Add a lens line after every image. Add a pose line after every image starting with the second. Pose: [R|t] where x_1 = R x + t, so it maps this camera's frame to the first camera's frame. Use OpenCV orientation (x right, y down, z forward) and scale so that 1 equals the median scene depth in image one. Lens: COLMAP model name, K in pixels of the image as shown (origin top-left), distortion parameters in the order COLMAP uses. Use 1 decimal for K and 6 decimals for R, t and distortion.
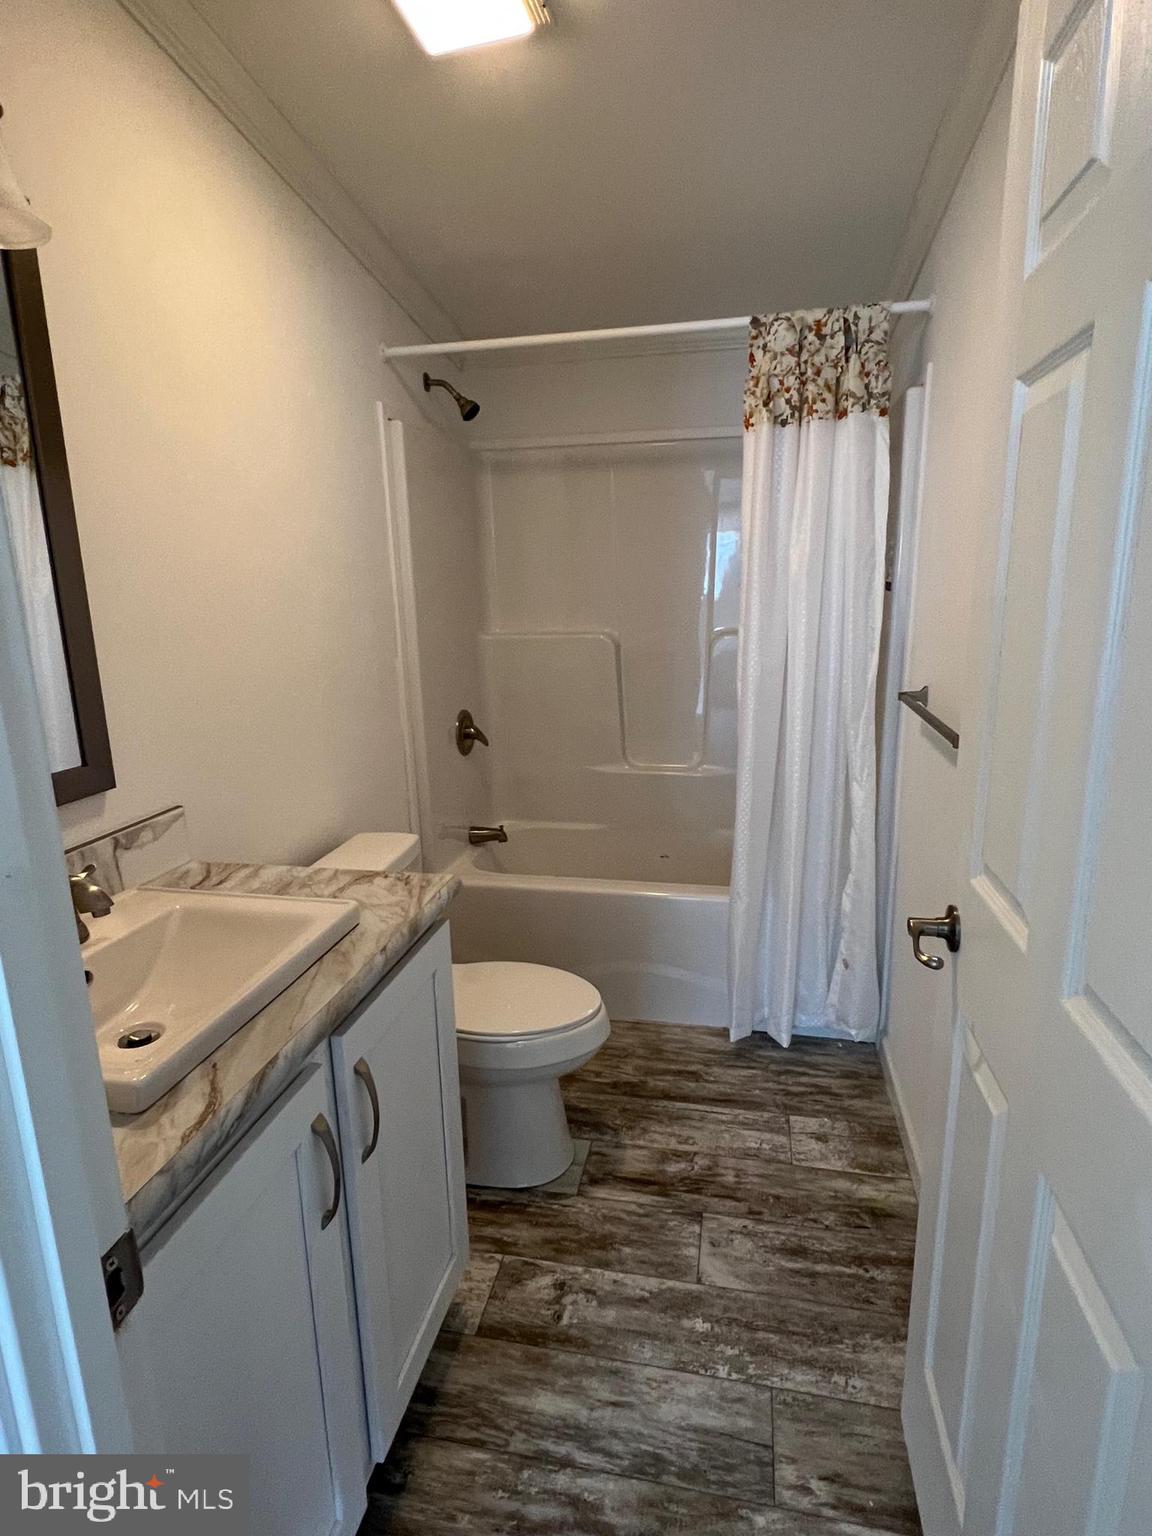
lens RADIAL K [[829.0, 0, 576.0], [0, 829.0, 768.0], [0, 0, 1]] dist [0.004135, -0.000037]
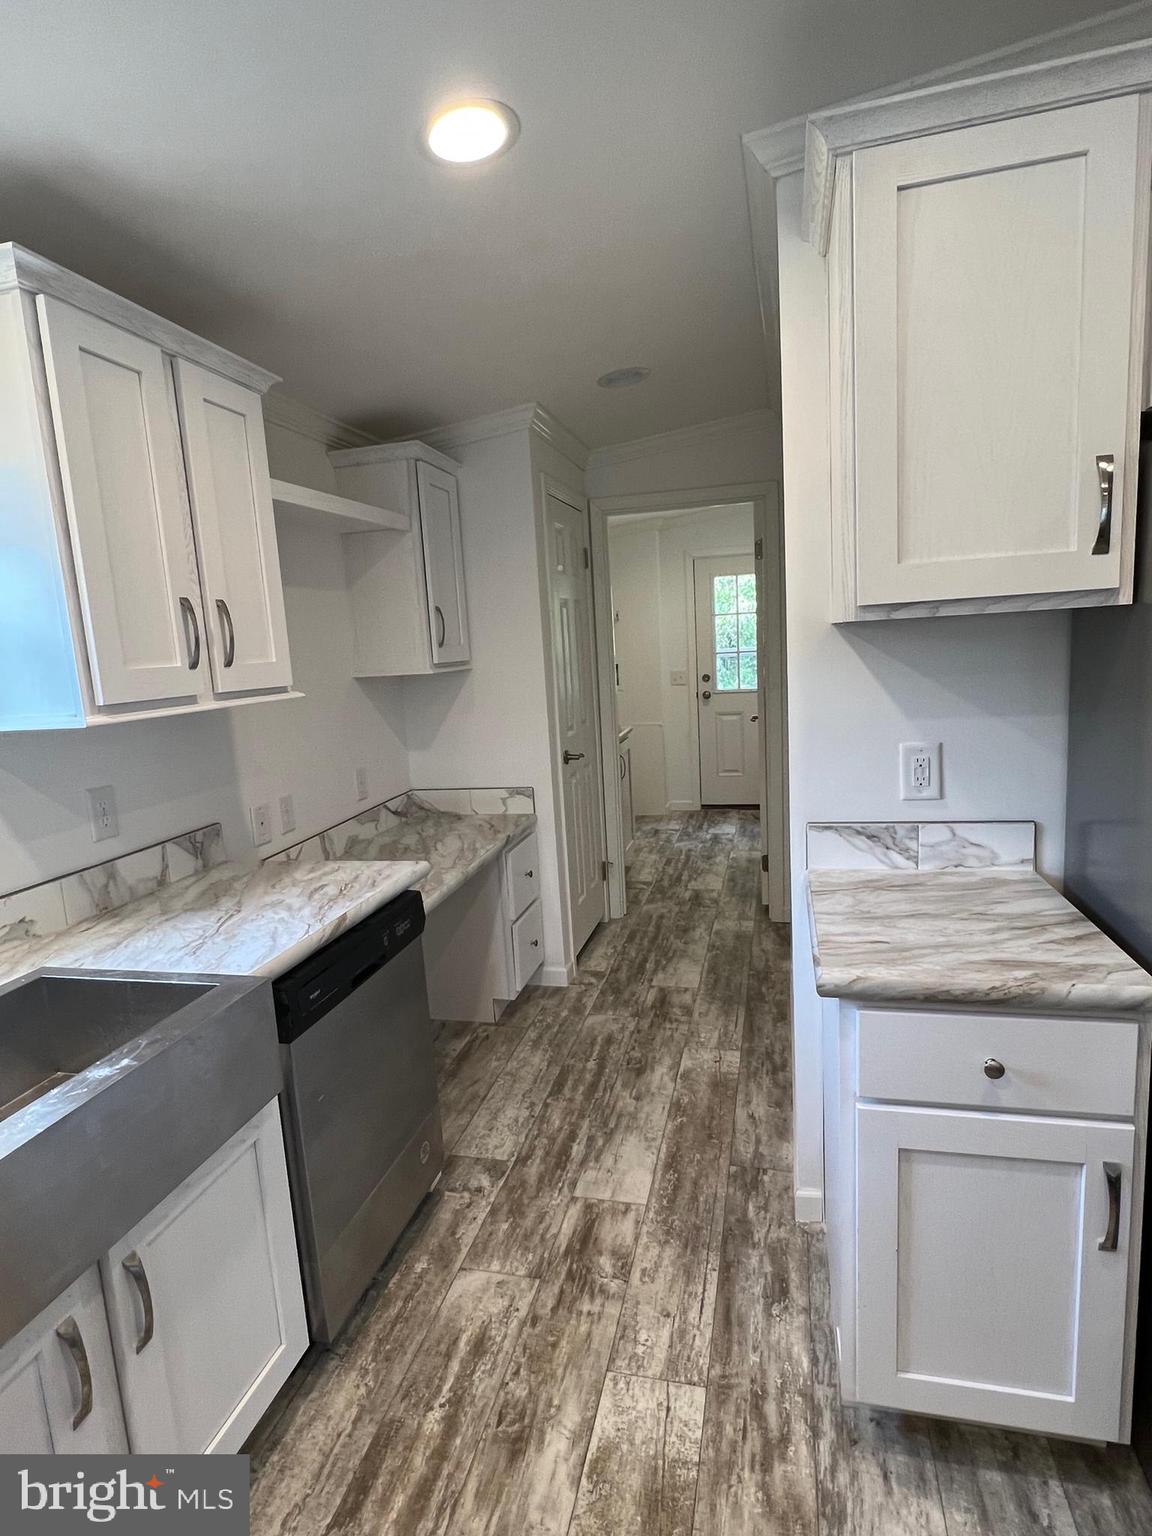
lens RADIAL K [[834.3, 0, 576.0], [0, 834.3, 768.0], [0, 0, 1]] dist [0.004178, 0.001916]
pose [[-0.043533, 0.168150, -0.984800, 1.064353], [-0.167005, 0.970639, 0.173115, -0.255290], [0.984995, 0.172002, -0.014173, 0.965037]]
